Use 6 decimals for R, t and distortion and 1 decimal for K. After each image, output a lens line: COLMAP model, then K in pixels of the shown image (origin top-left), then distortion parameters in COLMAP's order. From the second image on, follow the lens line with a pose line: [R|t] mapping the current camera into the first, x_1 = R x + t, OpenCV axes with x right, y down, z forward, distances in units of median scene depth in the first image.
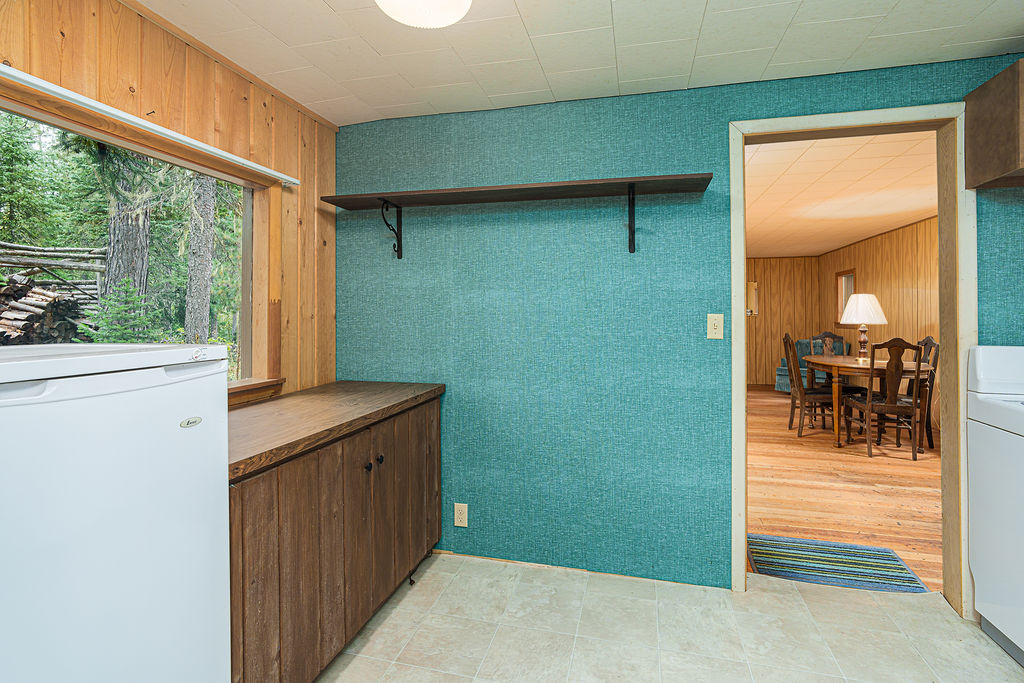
lens RADIAL K [[493.1, 0, 515.2], [0, 493.1, 311.7], [0, 0, 1]] dist [-0.000778, 0.000337]
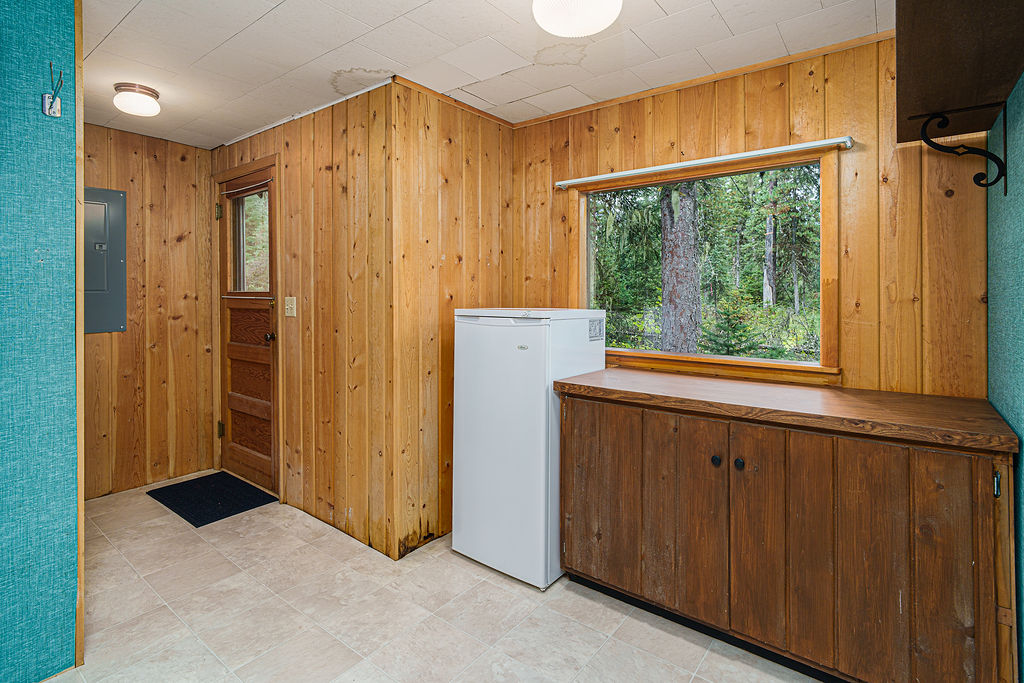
lens RADIAL K [[500.4, 0, 513.0], [0, 500.4, 299.7], [0, 0, 1]] dist [0.000175, 0.000883]
pose [[-0.397012, -0.000668, -0.917813, 0.765661], [-0.001679, 0.999999, -0.000002, 0.017803], [0.917812, 0.001540, -0.397012, 1.098949]]
